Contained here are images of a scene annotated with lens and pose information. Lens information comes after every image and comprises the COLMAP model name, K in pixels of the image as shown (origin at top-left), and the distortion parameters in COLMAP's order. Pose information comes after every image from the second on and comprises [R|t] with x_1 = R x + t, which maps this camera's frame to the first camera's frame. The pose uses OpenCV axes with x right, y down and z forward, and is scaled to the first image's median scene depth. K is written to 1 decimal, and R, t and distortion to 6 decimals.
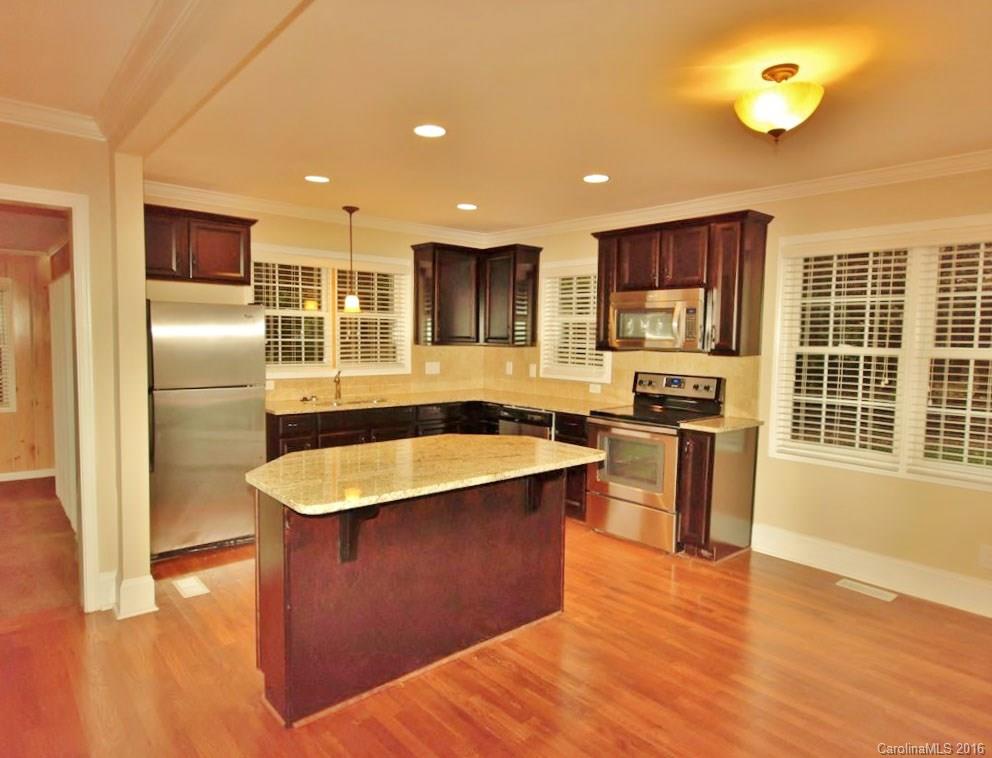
lens RADIAL K [[600.6, 0, 485.3], [0, 600.6, 377.9], [0, 0, 1]] dist [-0.004839, 0.000626]
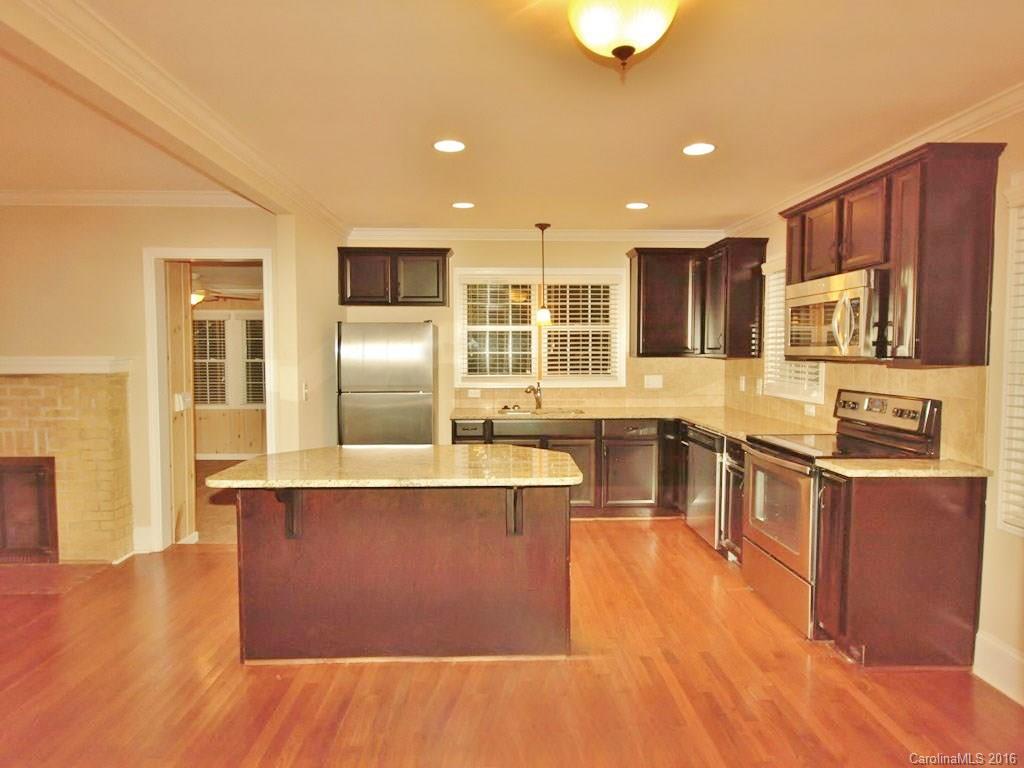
lens RADIAL K [[601.1, 0, 515.0], [0, 601.1, 382.4], [0, 0, 1]] dist [-0.003239, 0.004658]
pose [[0.783002, 0.017768, -0.621765, 0.454773], [-0.031038, 0.999463, -0.010525, 0.001701], [0.621244, 0.027540, 0.783133, 0.191203]]
